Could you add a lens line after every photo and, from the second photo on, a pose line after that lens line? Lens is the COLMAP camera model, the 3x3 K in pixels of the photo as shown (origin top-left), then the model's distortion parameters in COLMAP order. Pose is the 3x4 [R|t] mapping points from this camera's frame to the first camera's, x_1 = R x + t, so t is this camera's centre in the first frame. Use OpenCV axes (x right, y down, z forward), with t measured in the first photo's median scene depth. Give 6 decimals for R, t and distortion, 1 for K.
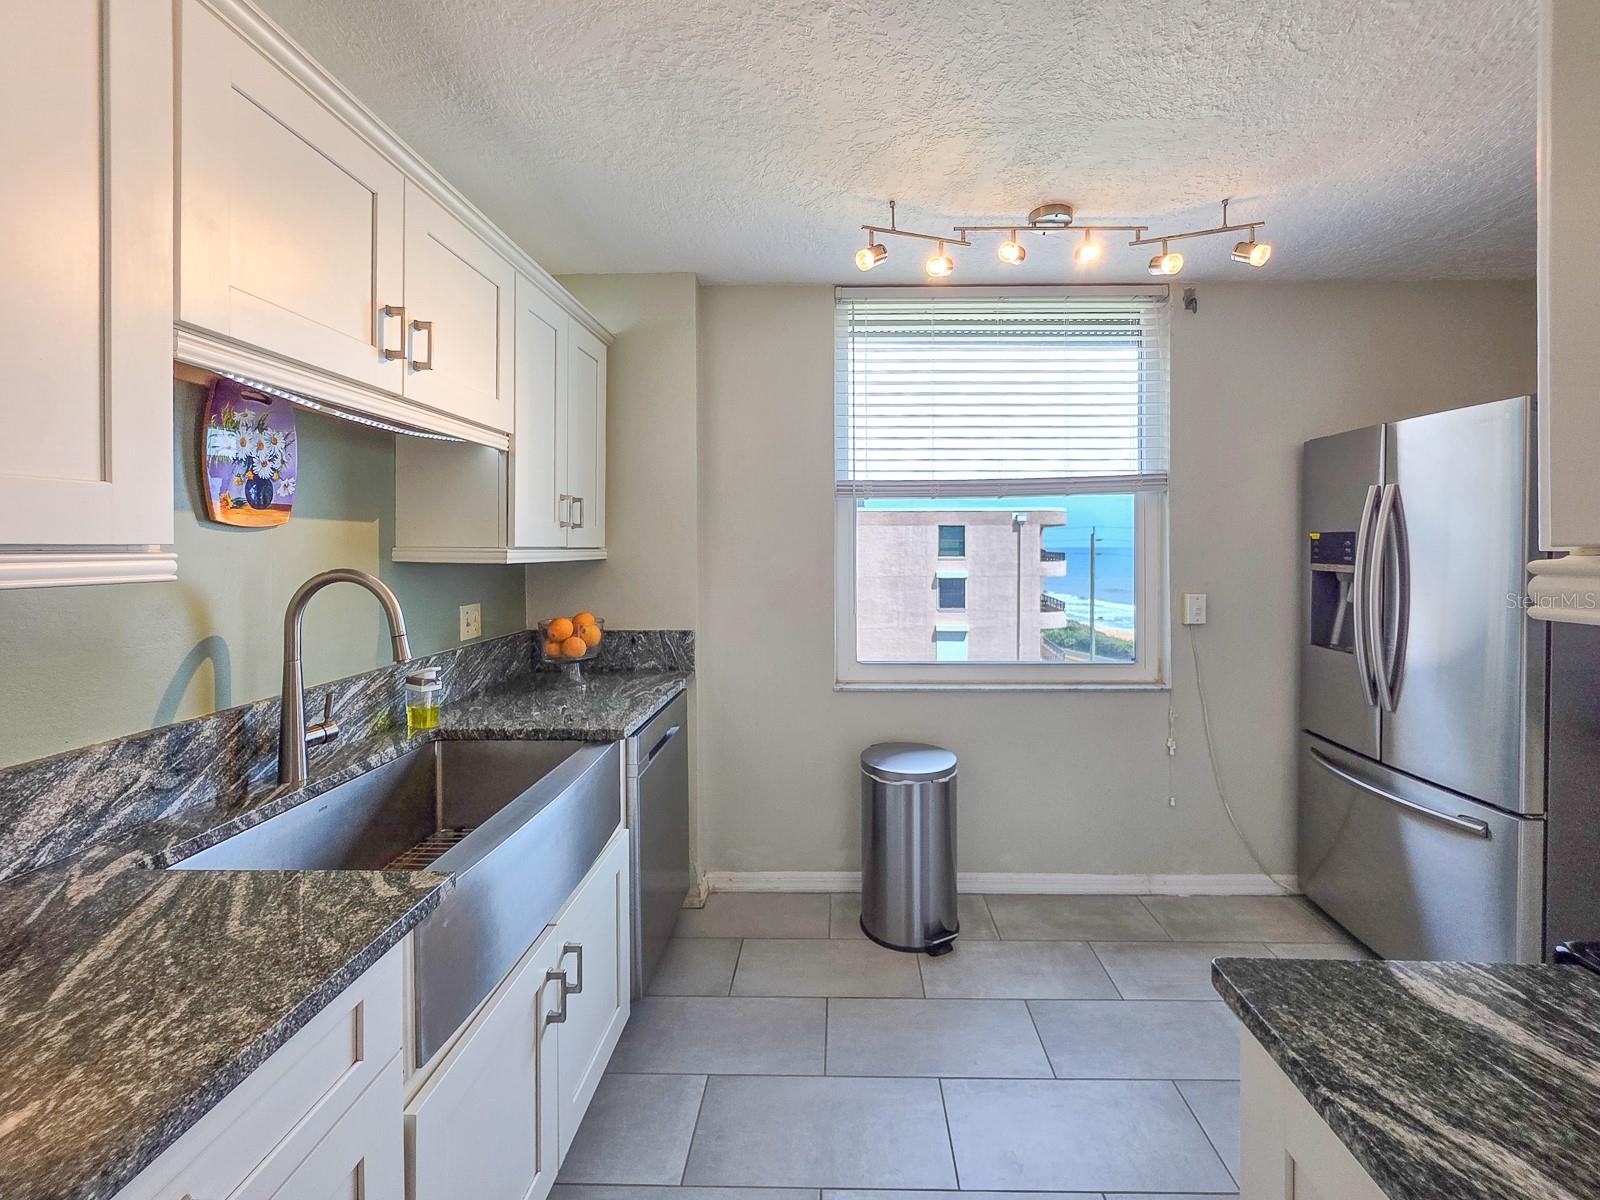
lens RADIAL K [[650.8, 0, 794.7], [0, 650.8, 563.2], [0, 0, 1]] dist [-0.000584, -0.000052]
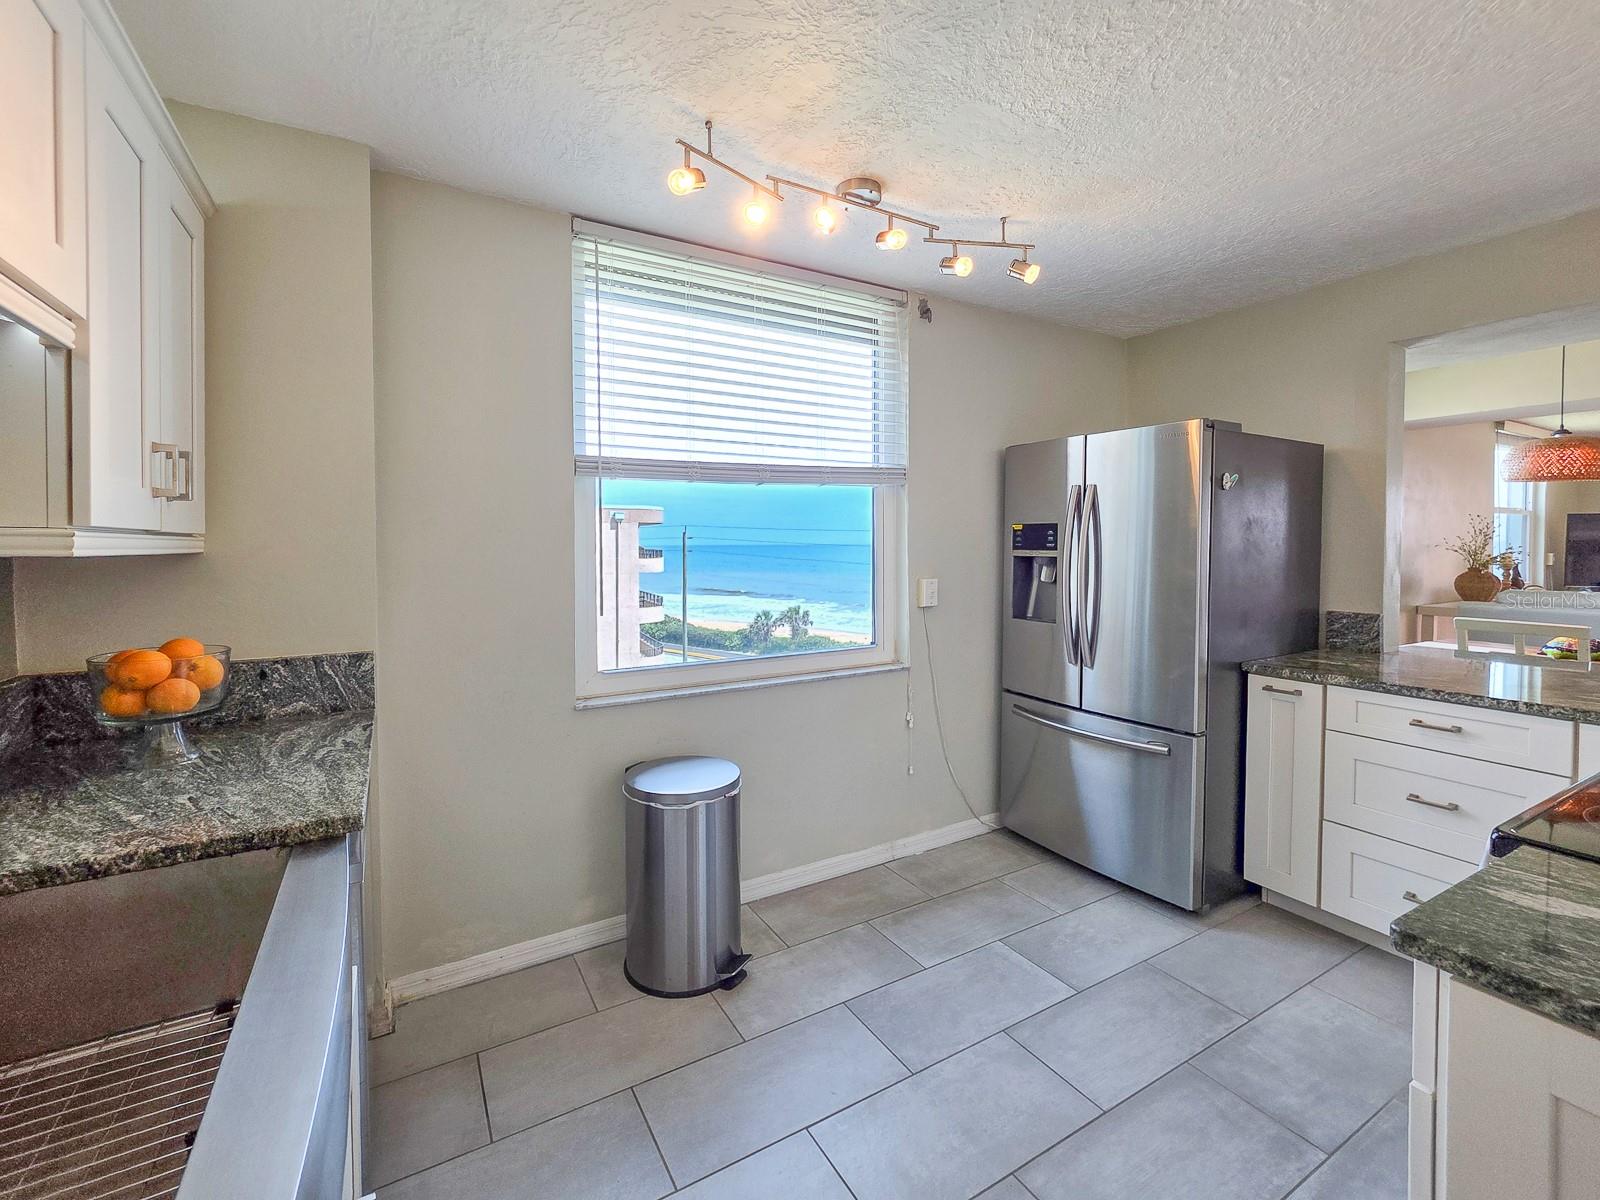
lens RADIAL K [[668.1, 0, 794.0], [0, 668.1, 566.2], [0, 0, 1]] dist [-0.000456, -0.000254]
pose [[0.848791, -0.019002, 0.528387, -0.193487], [0.013807, 0.999810, 0.013778, 0.007672], [-0.528548, -0.004399, 0.848892, 0.176152]]
